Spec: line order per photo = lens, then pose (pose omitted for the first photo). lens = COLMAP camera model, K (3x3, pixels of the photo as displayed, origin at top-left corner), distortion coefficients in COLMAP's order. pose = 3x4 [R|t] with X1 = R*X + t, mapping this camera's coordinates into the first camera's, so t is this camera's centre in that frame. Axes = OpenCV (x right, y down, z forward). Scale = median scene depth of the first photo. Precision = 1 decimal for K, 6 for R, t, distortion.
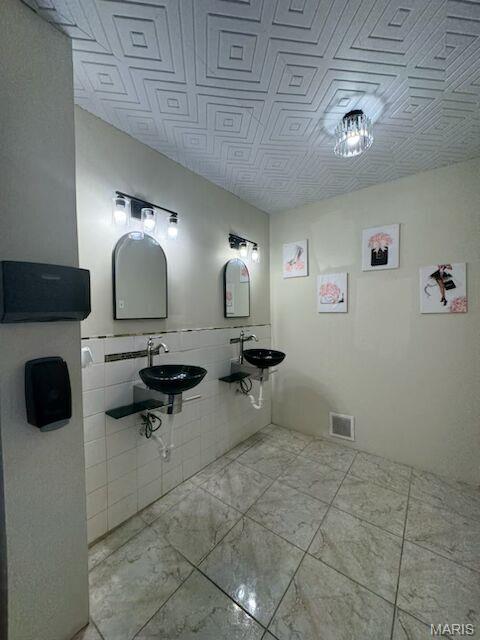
lens RADIAL K [[257.0, 0, 240.5], [0, 257.0, 319.6], [0, 0, 1]] dist [0.002688, 0.000009]
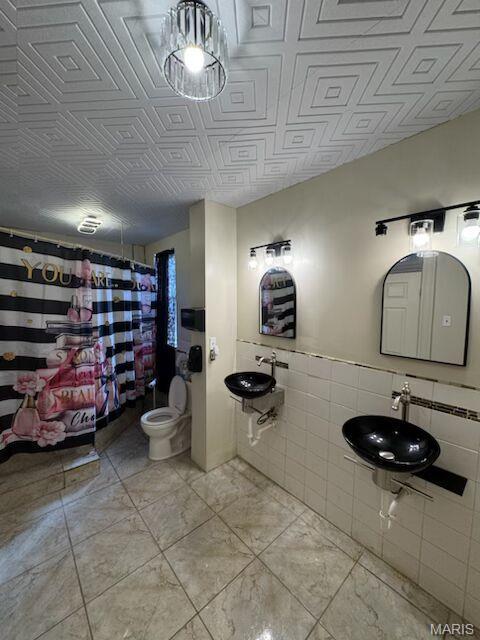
lens RADIAL K [[257.0, 0, 240.0], [0, 257.0, 319.2], [0, 0, 1]] dist [0.002688, 0.000009]
pose [[-0.205920, 0.084845, -0.974884, 0.907752], [-0.034199, 0.995002, 0.093820, -0.203989], [0.977971, 0.052659, -0.201989, 1.124466]]
